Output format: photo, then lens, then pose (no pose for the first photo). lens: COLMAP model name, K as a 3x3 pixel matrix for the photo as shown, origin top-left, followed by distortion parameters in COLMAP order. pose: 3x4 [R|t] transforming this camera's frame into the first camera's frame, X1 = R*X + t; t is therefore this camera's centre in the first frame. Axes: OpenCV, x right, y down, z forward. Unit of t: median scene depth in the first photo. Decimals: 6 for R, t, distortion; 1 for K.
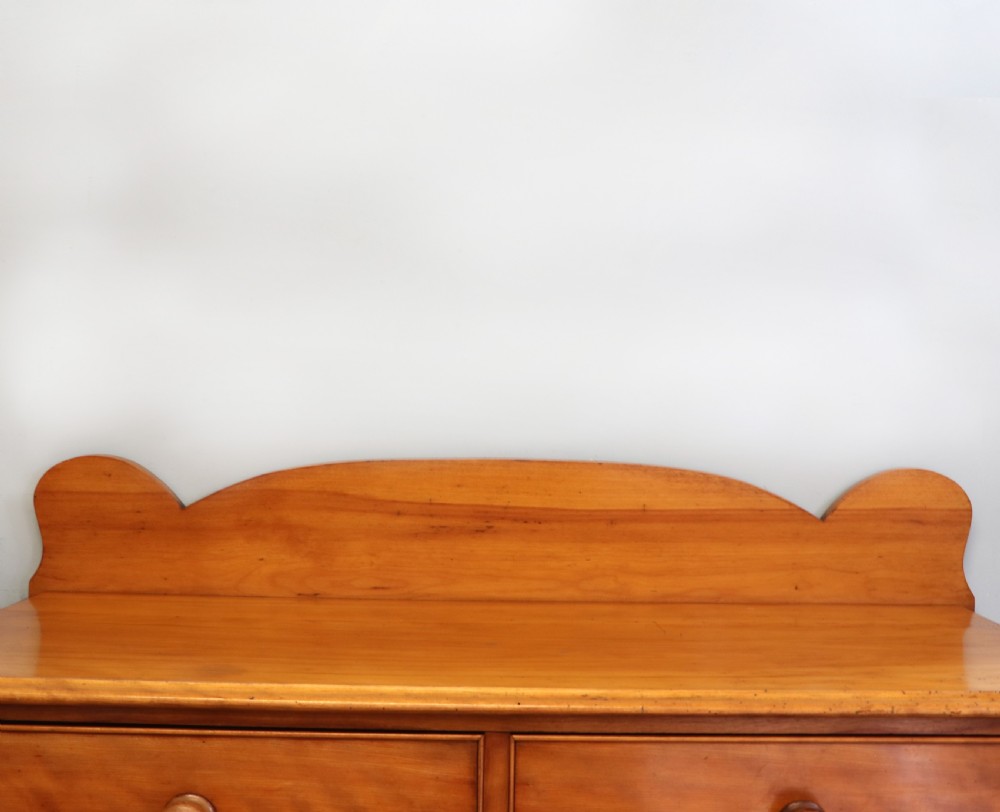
lens RADIAL K [[1483.9, 0, 494.1], [0, 1483.9, 402.7], [0, 0, 1]] dist [-0.202870, 0.501170]
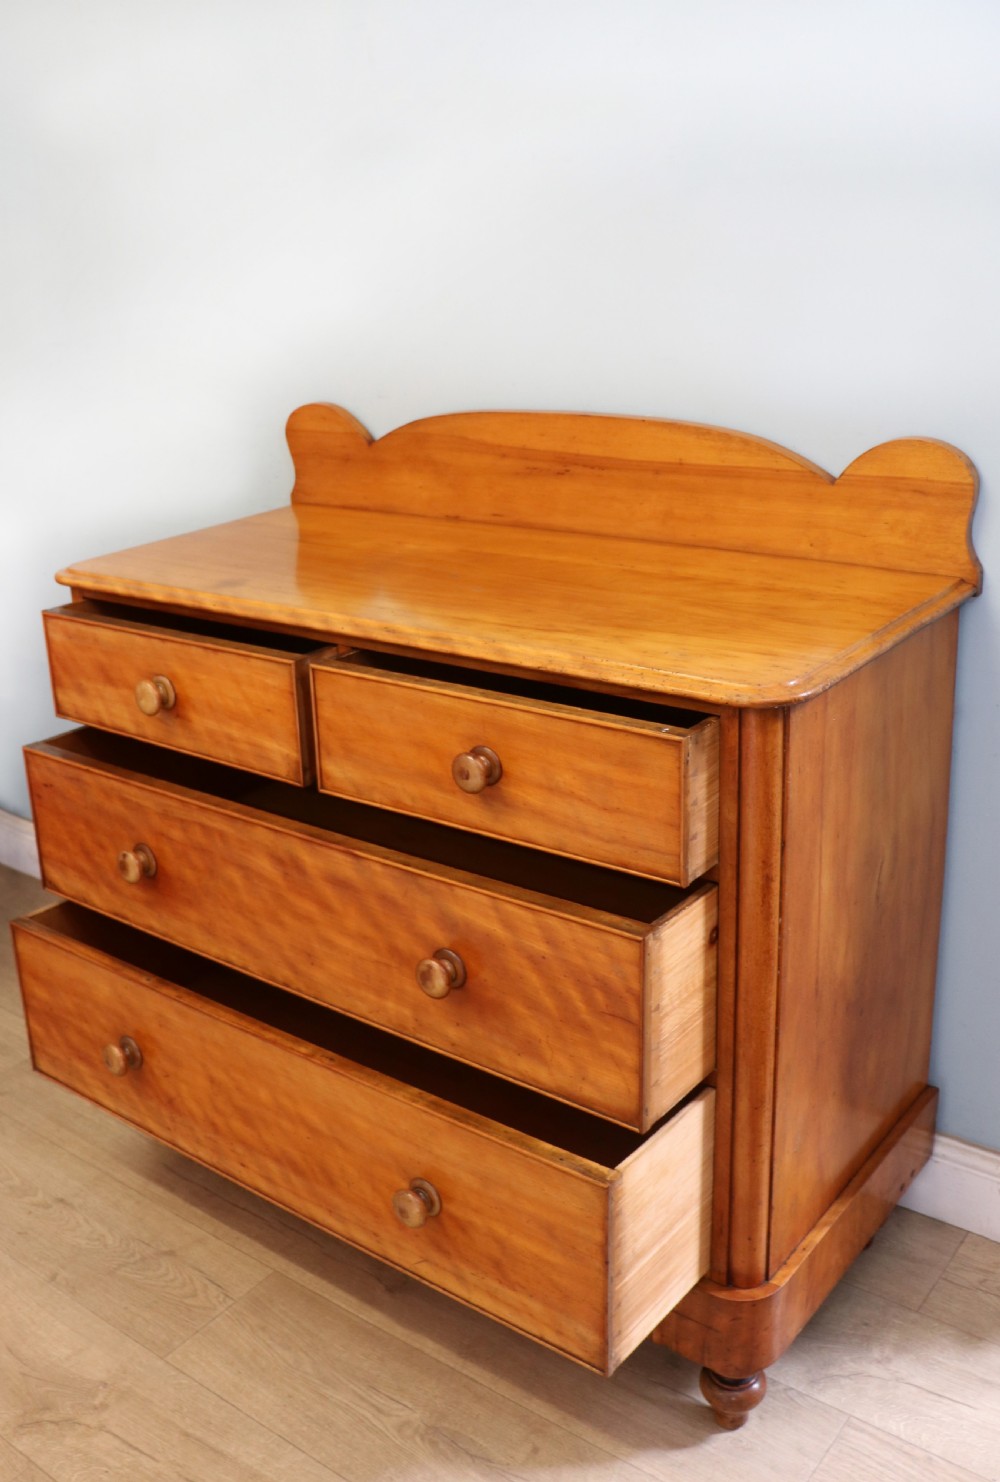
lens RADIAL K [[1413.0, 0, 502.0], [0, 1413.0, 686.8], [0, 0, 1]] dist [-0.142728, 0.005881]
pose [[0.804462, 0.140123, -0.577241, 0.625169], [0.056151, 0.949488, 0.308737, -0.101288], [0.591344, -0.280780, 0.755959, 0.075747]]
